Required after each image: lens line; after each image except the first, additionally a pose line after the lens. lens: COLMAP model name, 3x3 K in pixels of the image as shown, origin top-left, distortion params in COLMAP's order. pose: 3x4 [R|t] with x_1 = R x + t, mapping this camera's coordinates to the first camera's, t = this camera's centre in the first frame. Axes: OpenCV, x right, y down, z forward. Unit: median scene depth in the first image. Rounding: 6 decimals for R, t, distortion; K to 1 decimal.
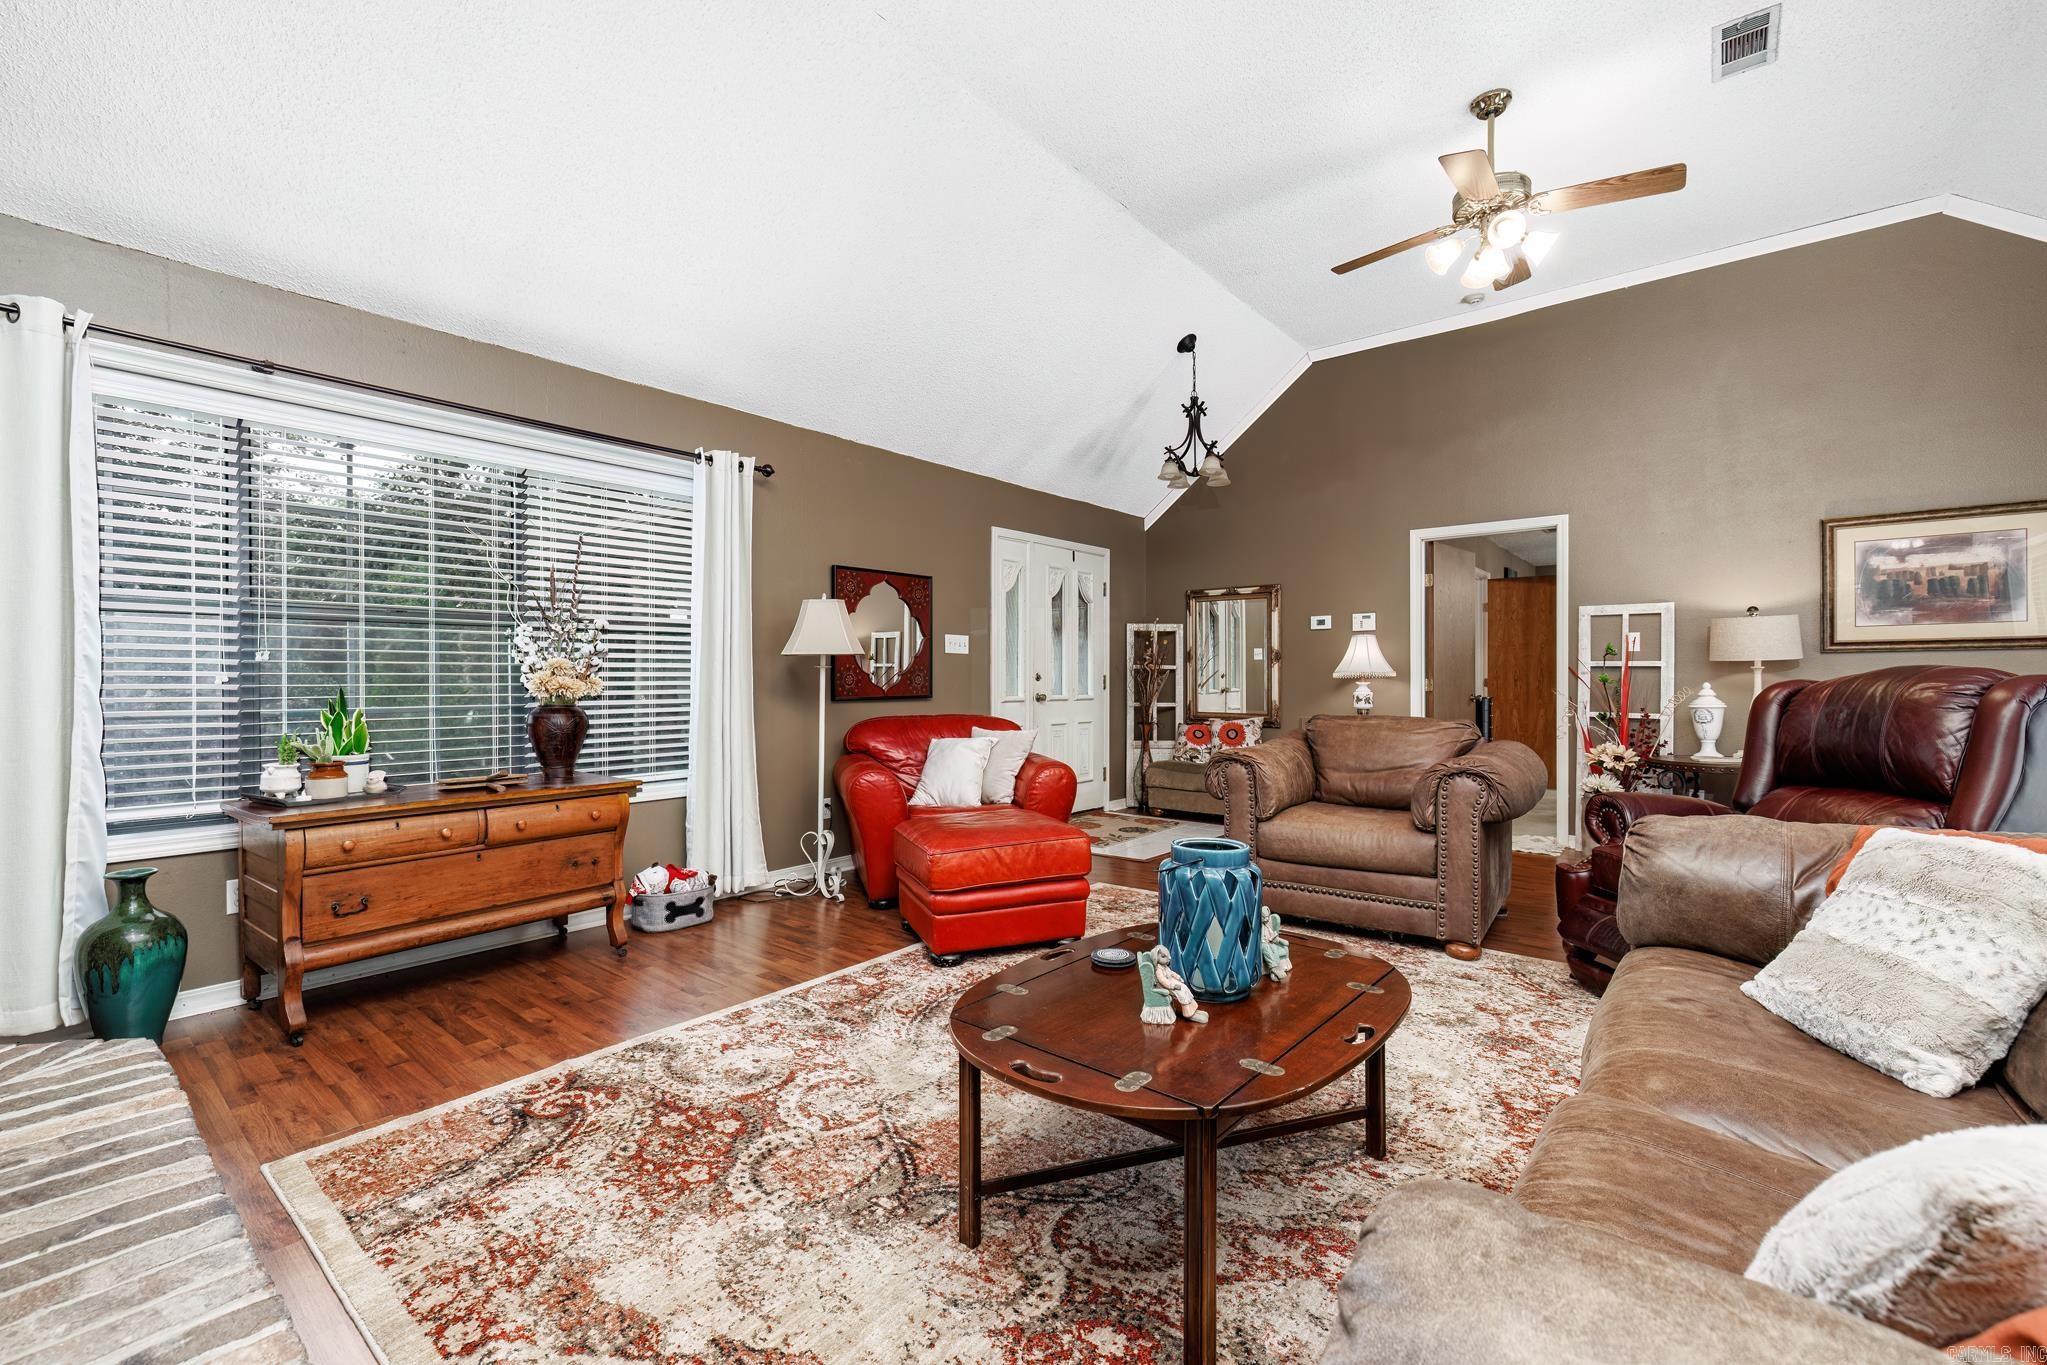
lens RADIAL K [[875.2, 0, 1013.2], [0, 875.2, 680.6], [0, 0, 1]] dist [0.001052, 0.000222]
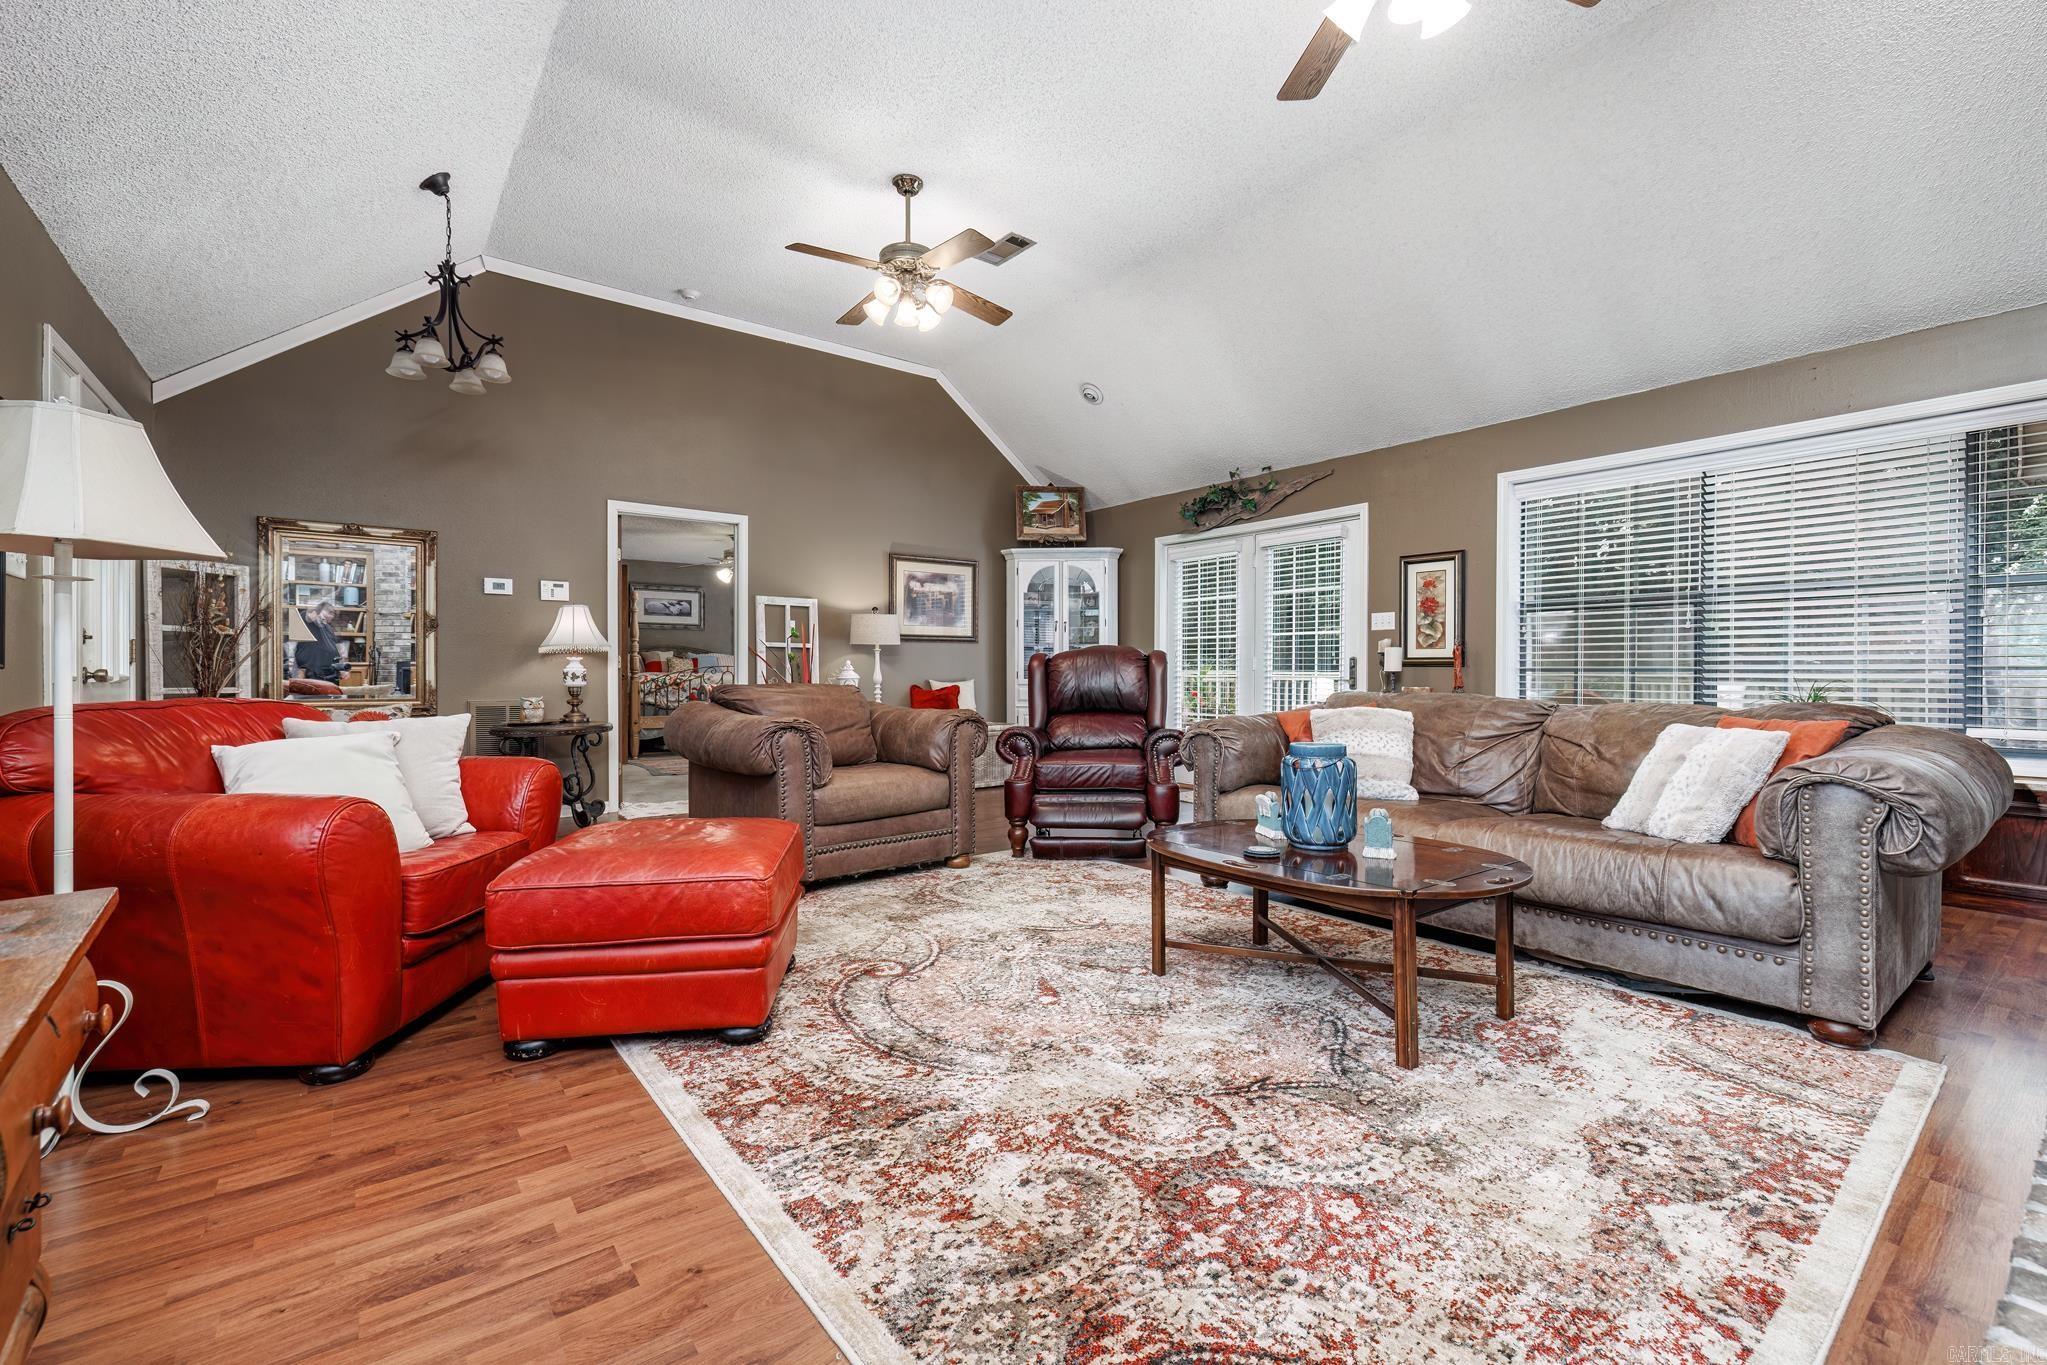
lens RADIAL K [[870.6, 0, 1025.8], [0, 870.6, 676.1], [0, 0, 1]] dist [0.000924, 0.000300]
pose [[0.207297, -0.001027, 0.978277, -0.358601], [0.004340, 0.999991, 0.000130, 0.021469], [-0.978268, 0.004219, 0.207300, 0.332722]]
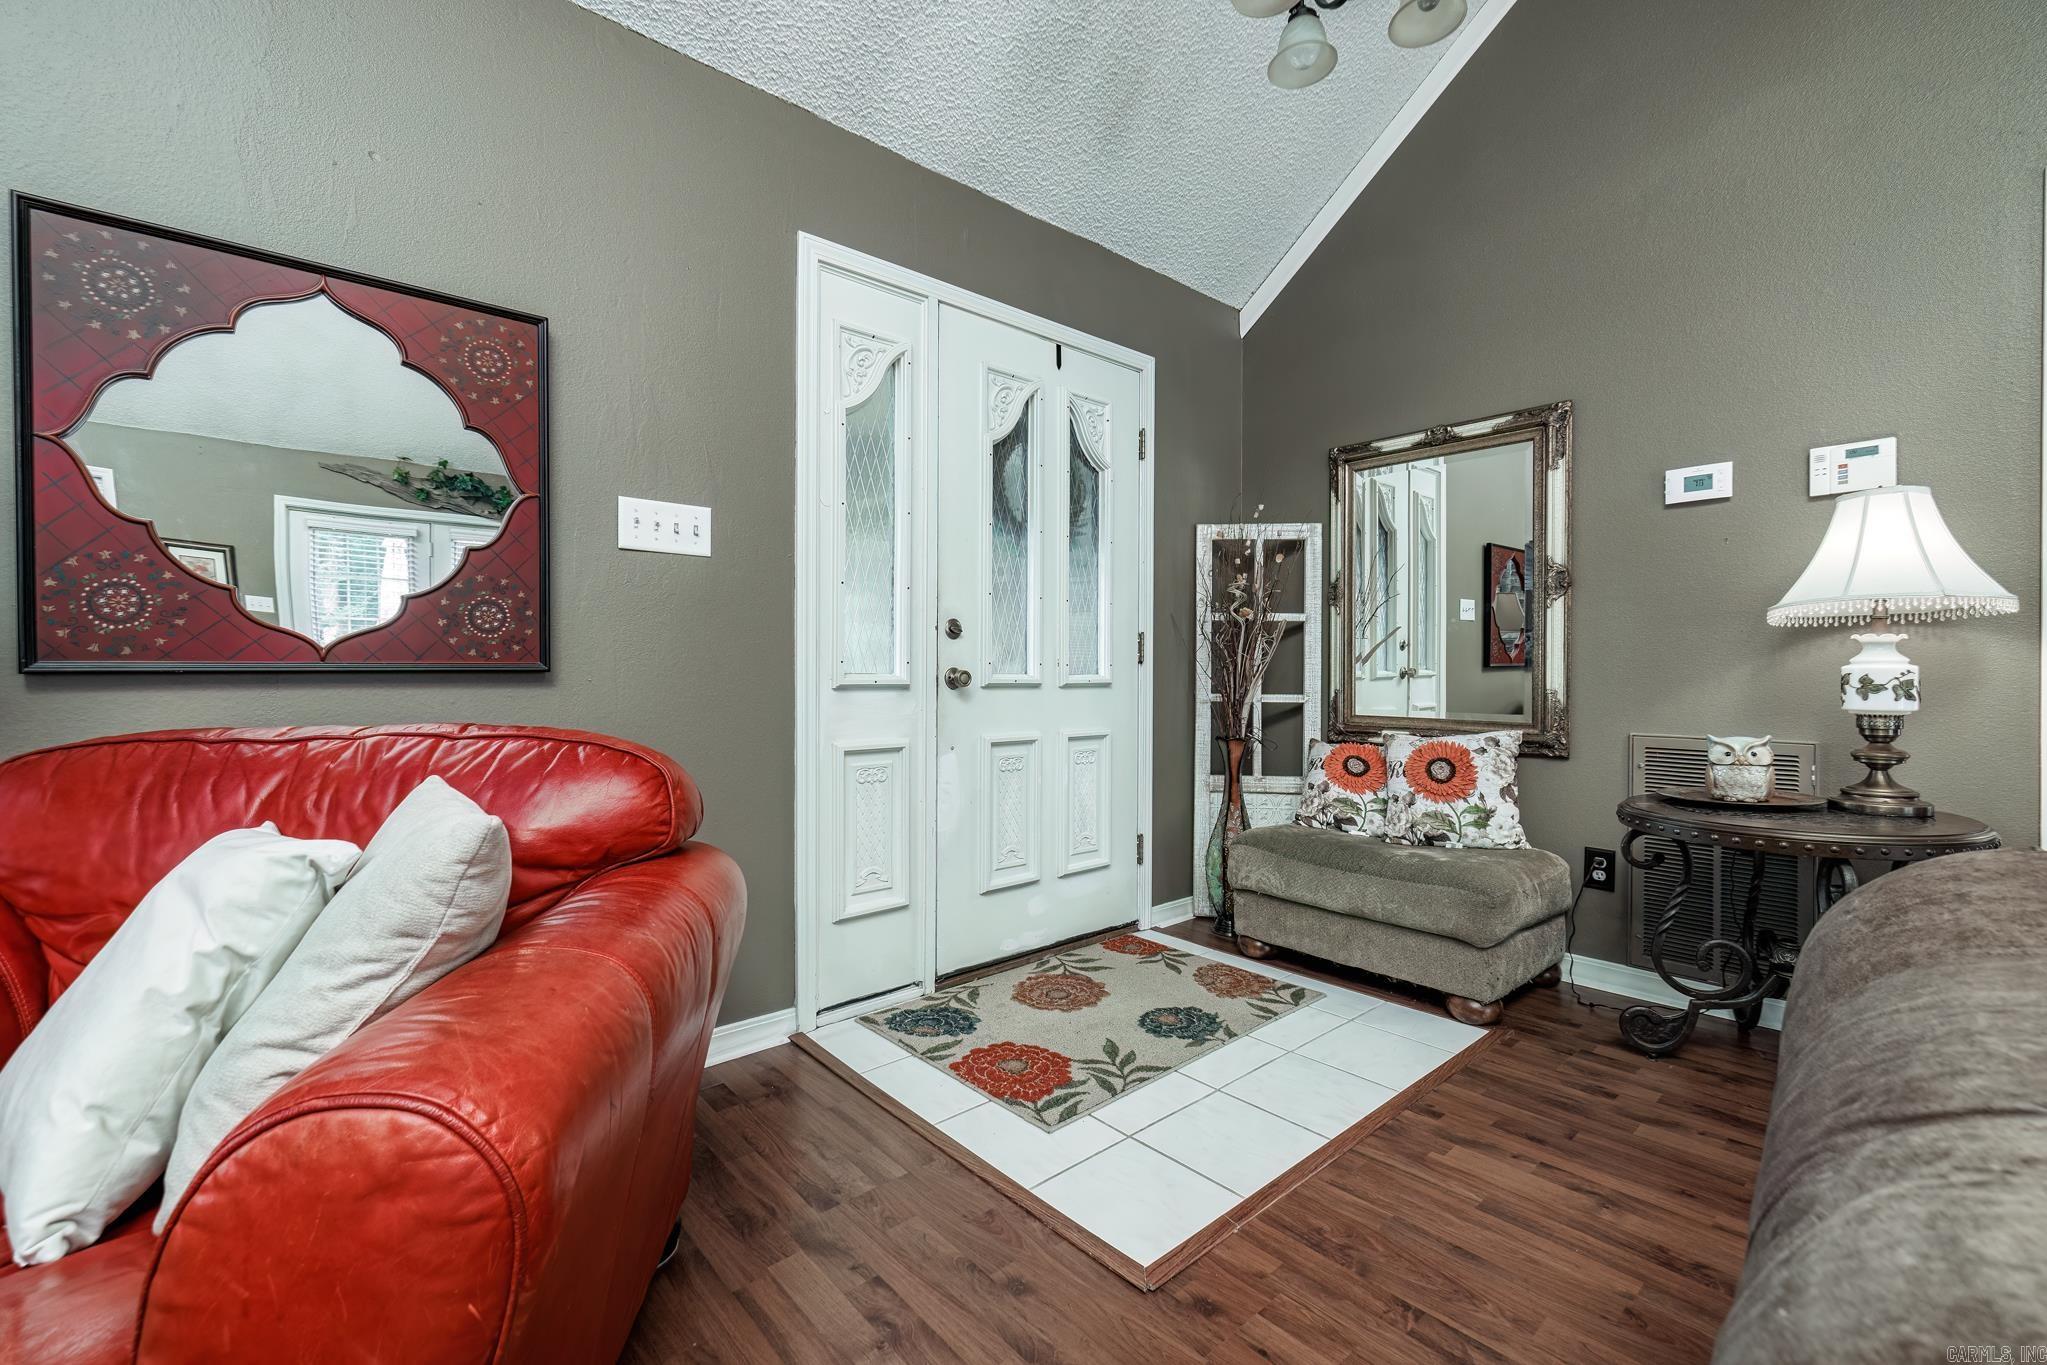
lens RADIAL K [[870.6, 0, 1025.8], [0, 870.6, 676.1], [0, 0, 1]] dist [0.000924, 0.000300]
pose [[0.988882, 0.004701, -0.148628, 0.121128], [-0.004443, 0.999988, 0.002063, 0.017008], [0.148636, -0.001380, 0.988891, 0.584089]]
